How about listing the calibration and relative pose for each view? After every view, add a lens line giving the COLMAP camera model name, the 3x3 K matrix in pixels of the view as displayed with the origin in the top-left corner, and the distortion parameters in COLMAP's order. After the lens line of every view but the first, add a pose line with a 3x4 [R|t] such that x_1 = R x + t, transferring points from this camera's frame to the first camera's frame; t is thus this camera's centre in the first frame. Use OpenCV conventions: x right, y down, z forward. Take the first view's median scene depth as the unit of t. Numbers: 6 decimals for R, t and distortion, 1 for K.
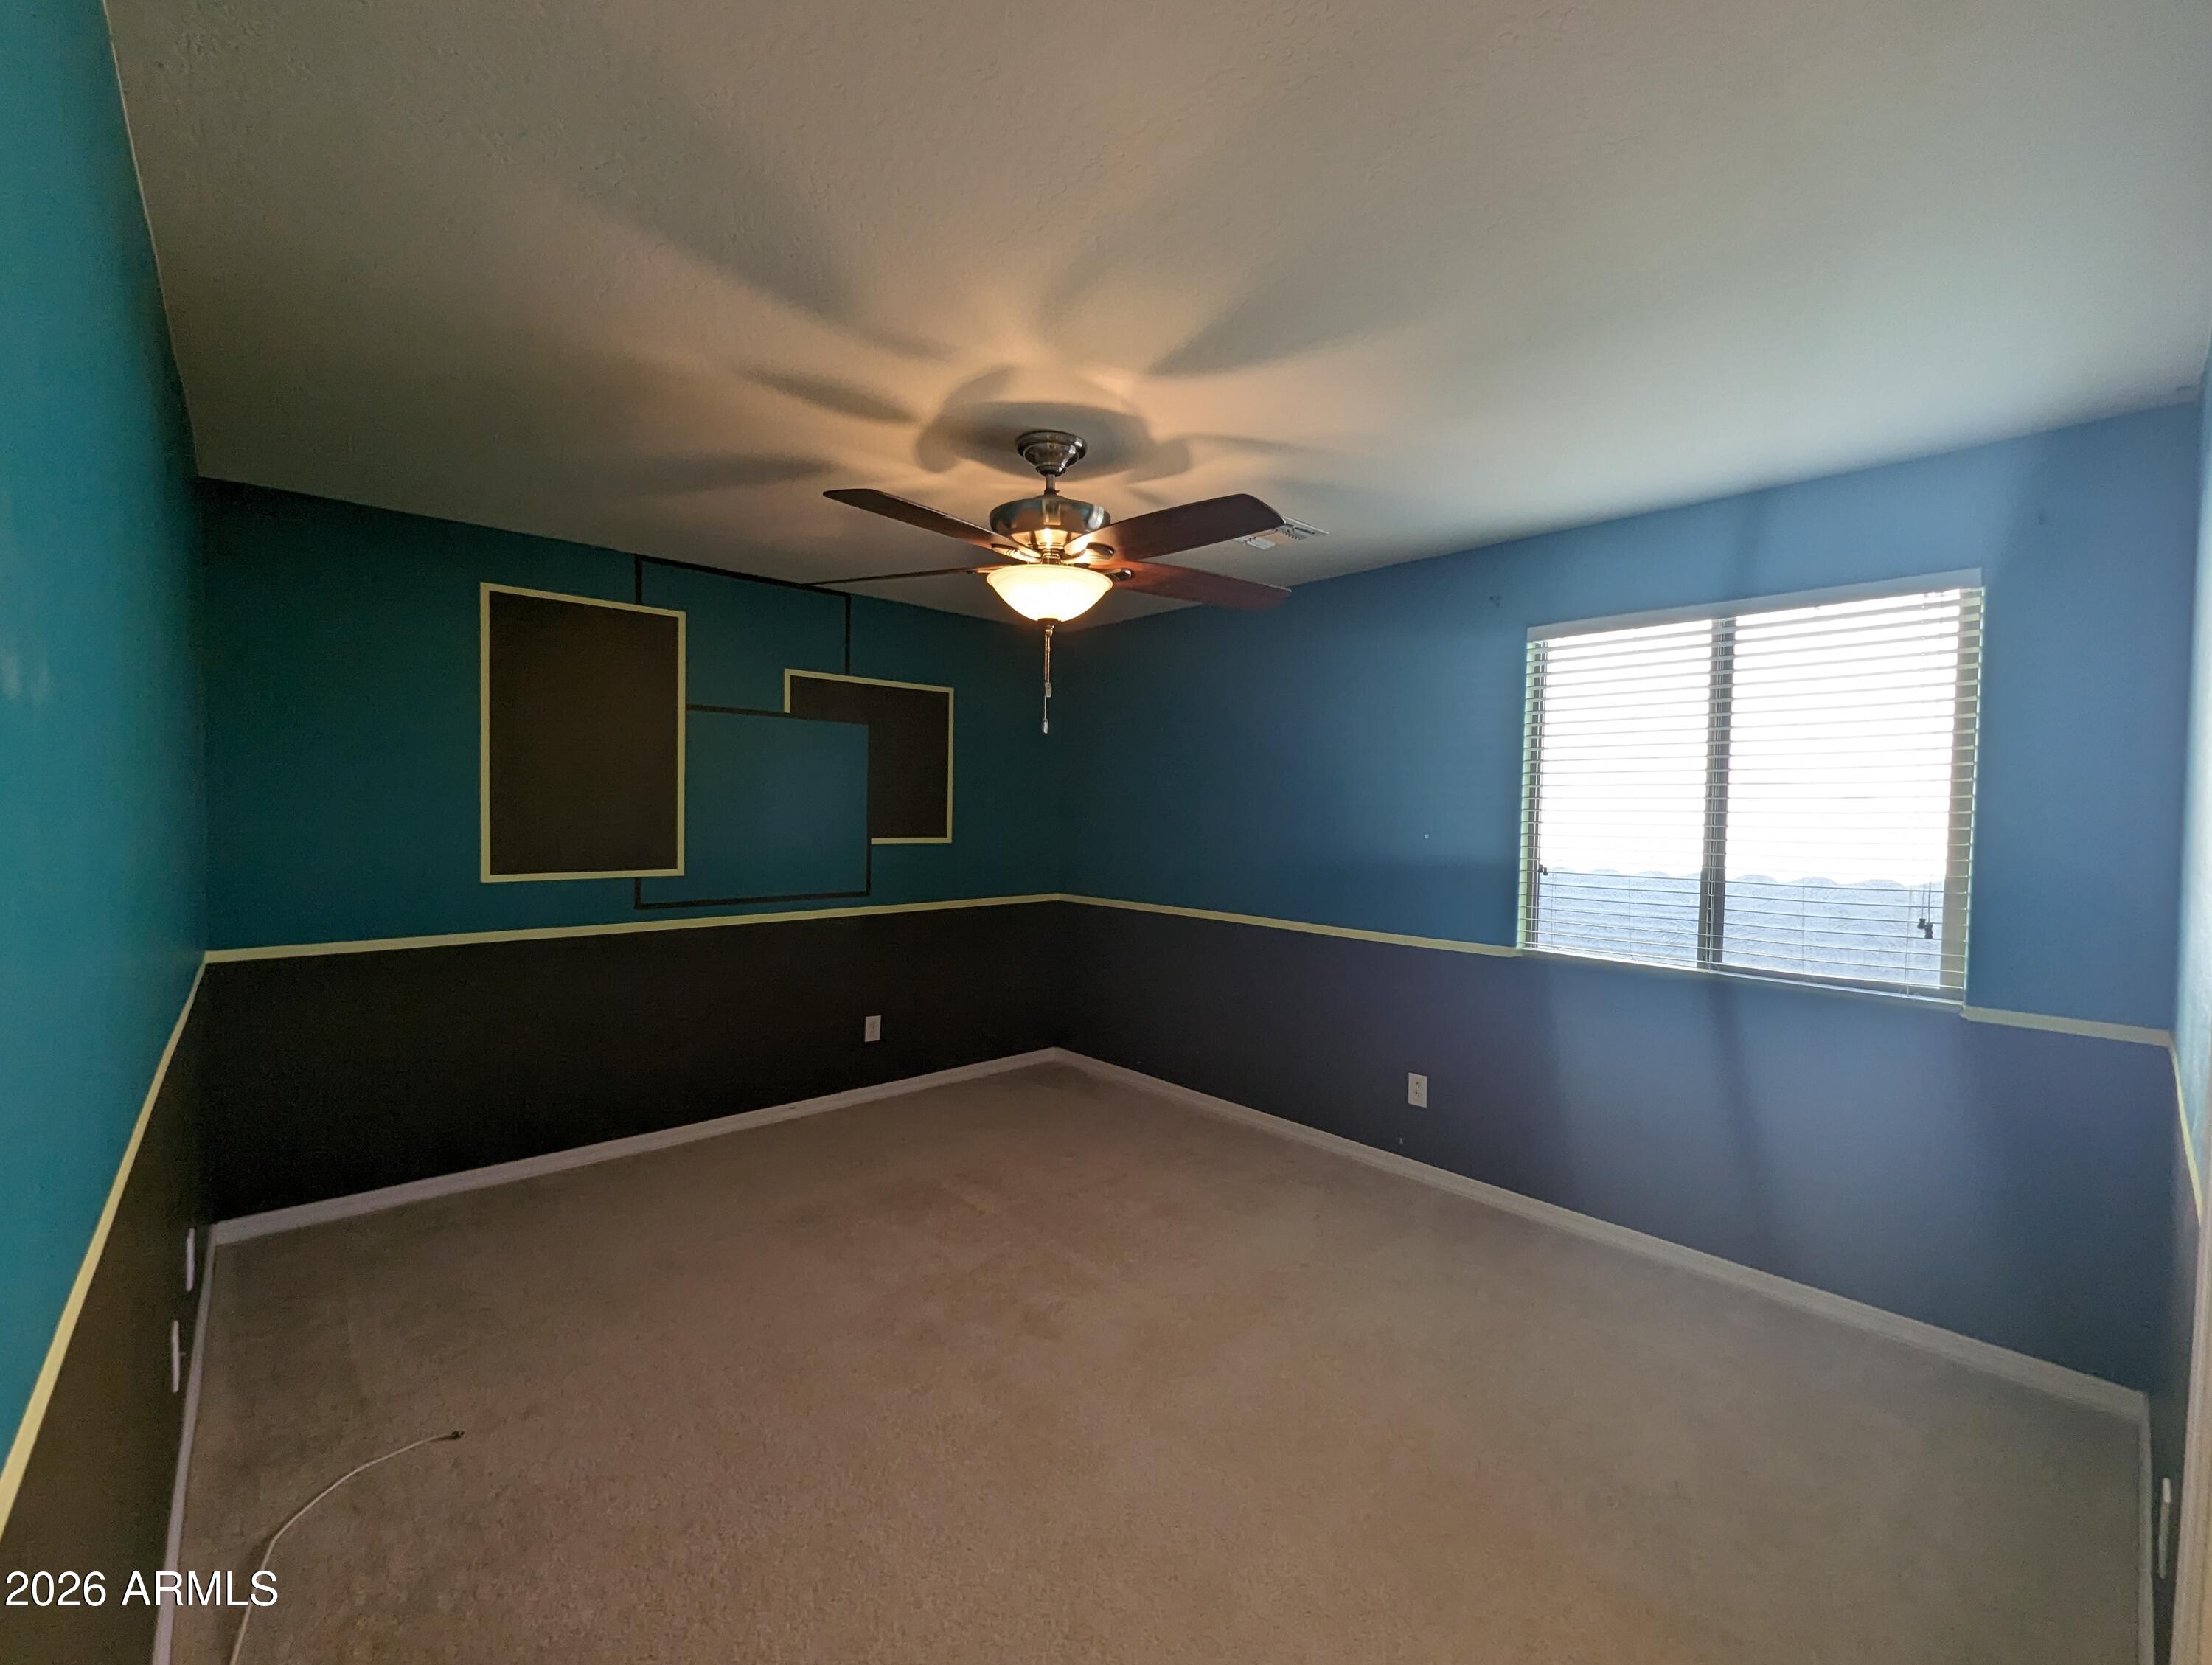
lens RADIAL K [[927.1, 0, 1111.3], [0, 927.1, 840.7], [0, 0, 1]] dist [-0.001947, 0.000334]
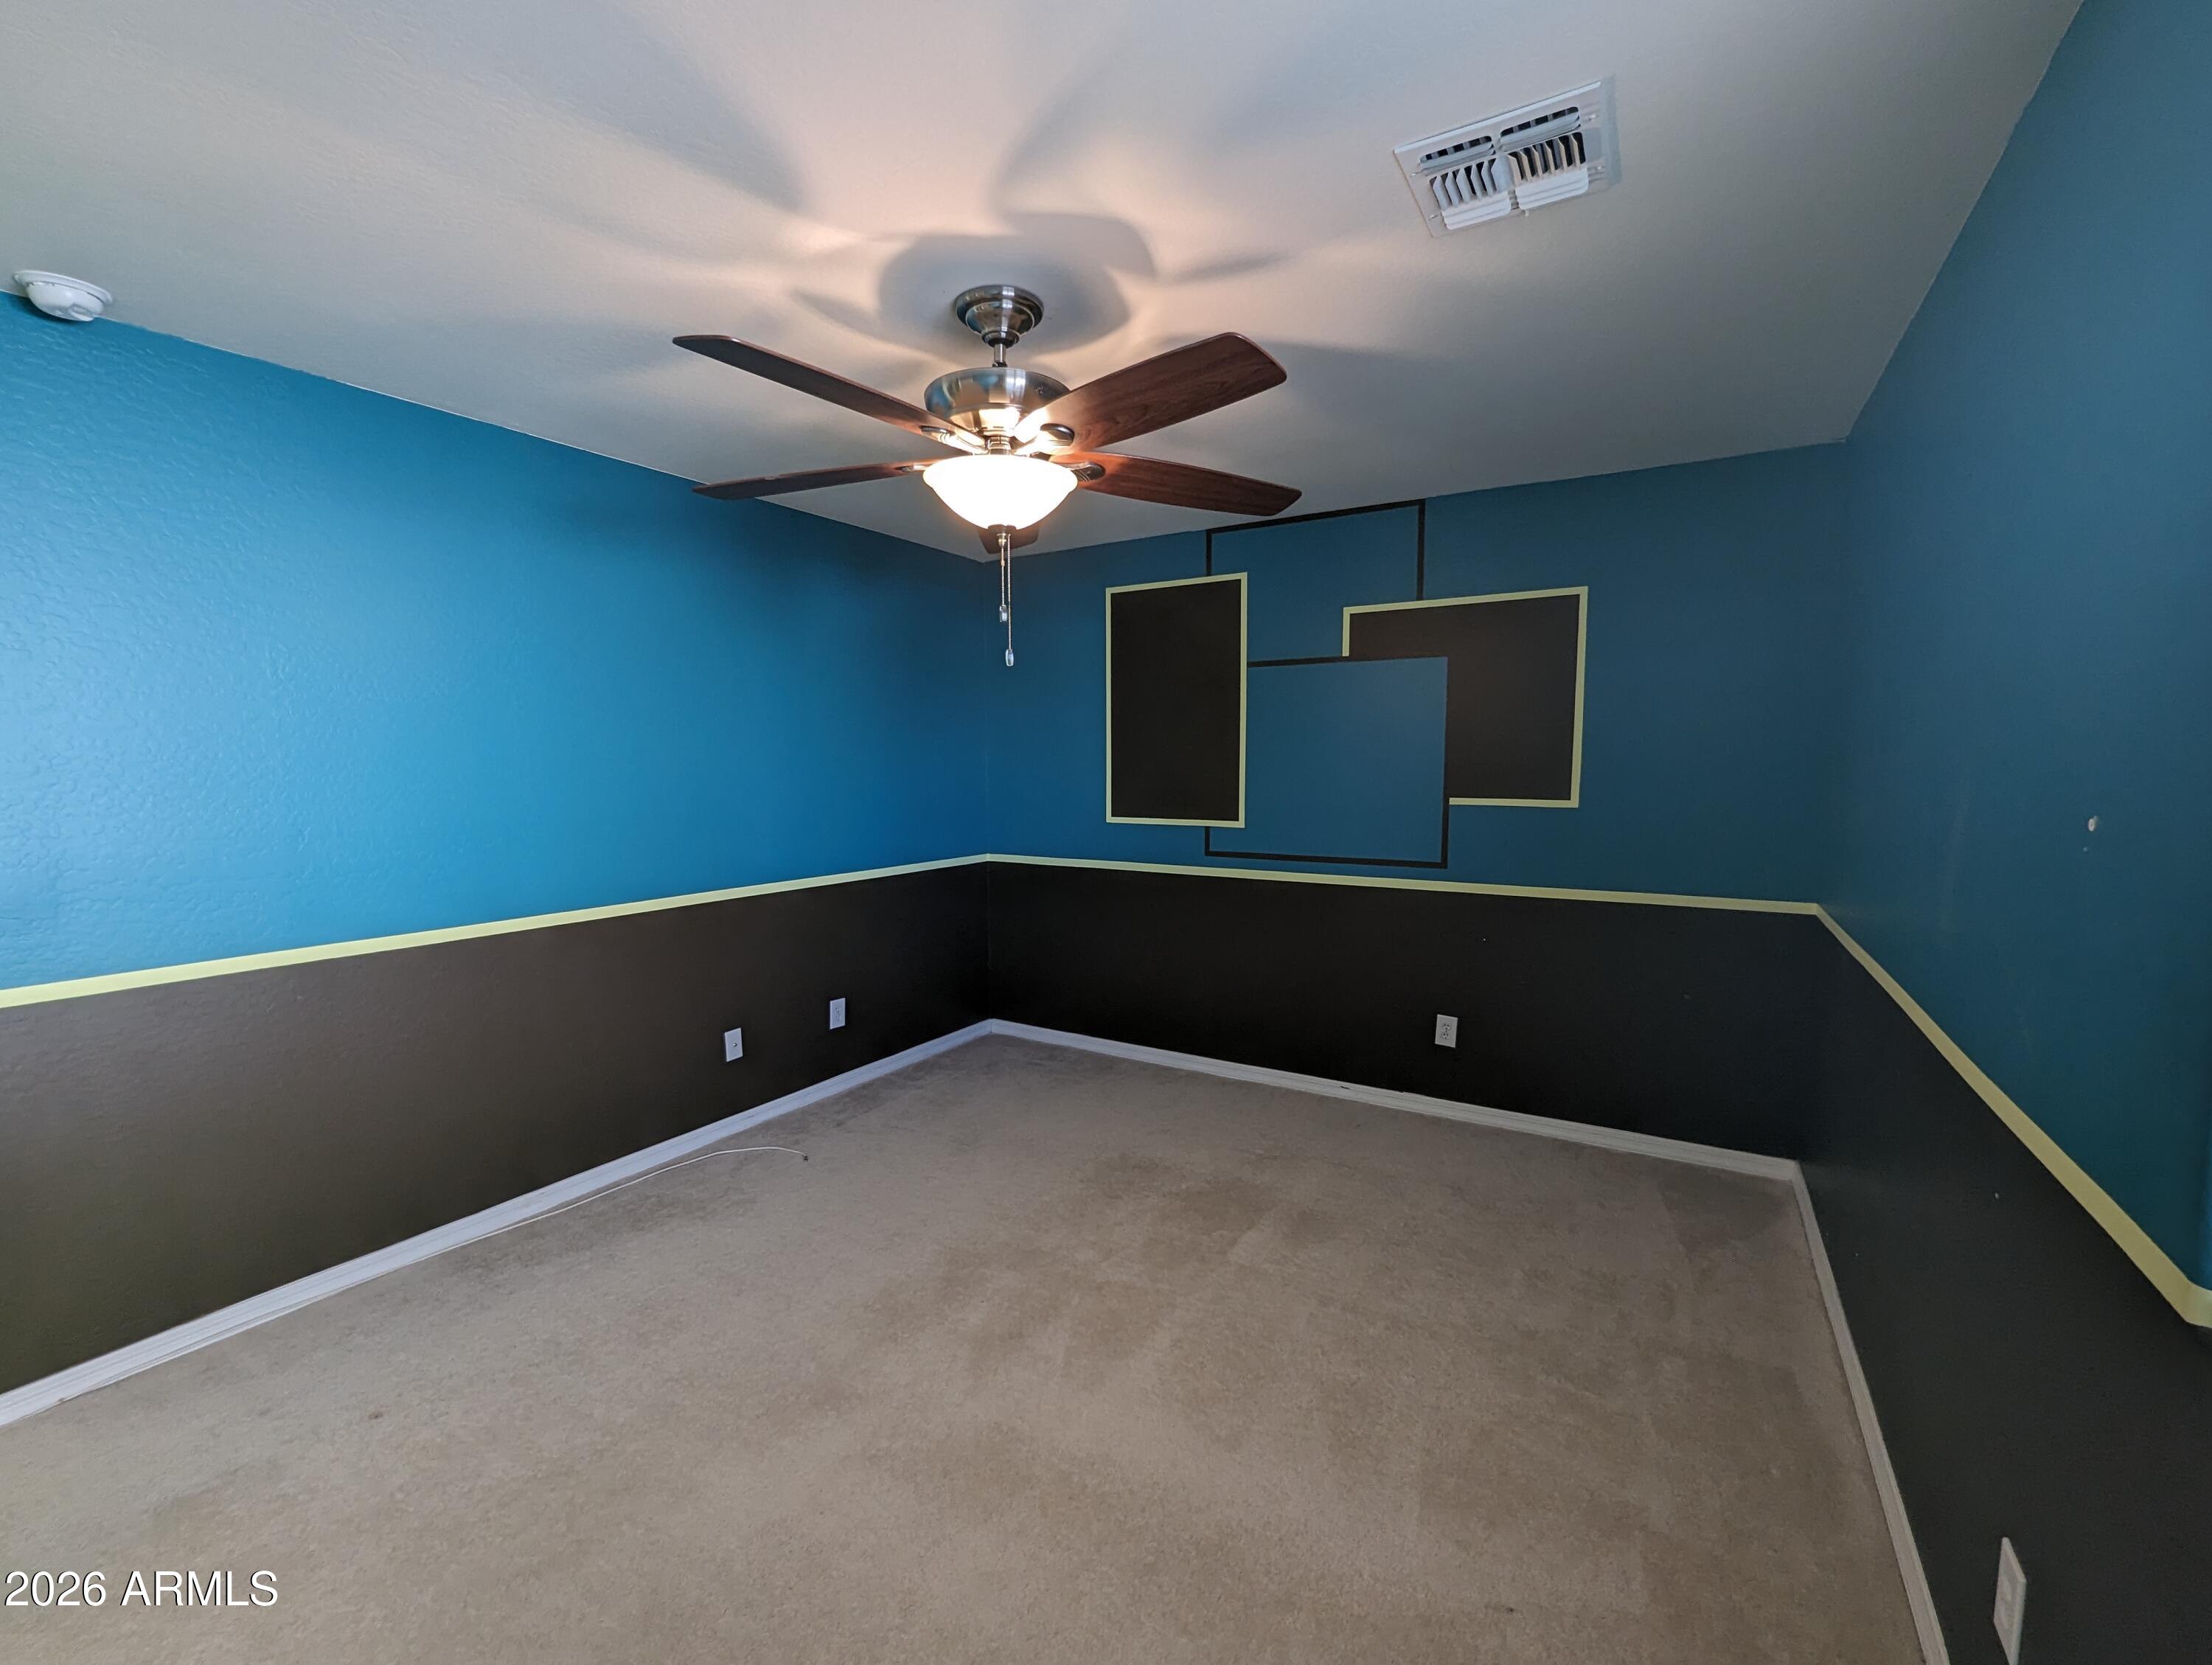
lens RADIAL K [[927.1, 0, 1111.3], [0, 927.1, 840.7], [0, 0, 1]] dist [-0.001947, 0.000334]
pose [[0.283522, 0.067341, -0.956598, 0.525145], [-0.026149, 0.997703, 0.062484, -0.009802], [0.958609, 0.007298, 0.284632, 0.590708]]
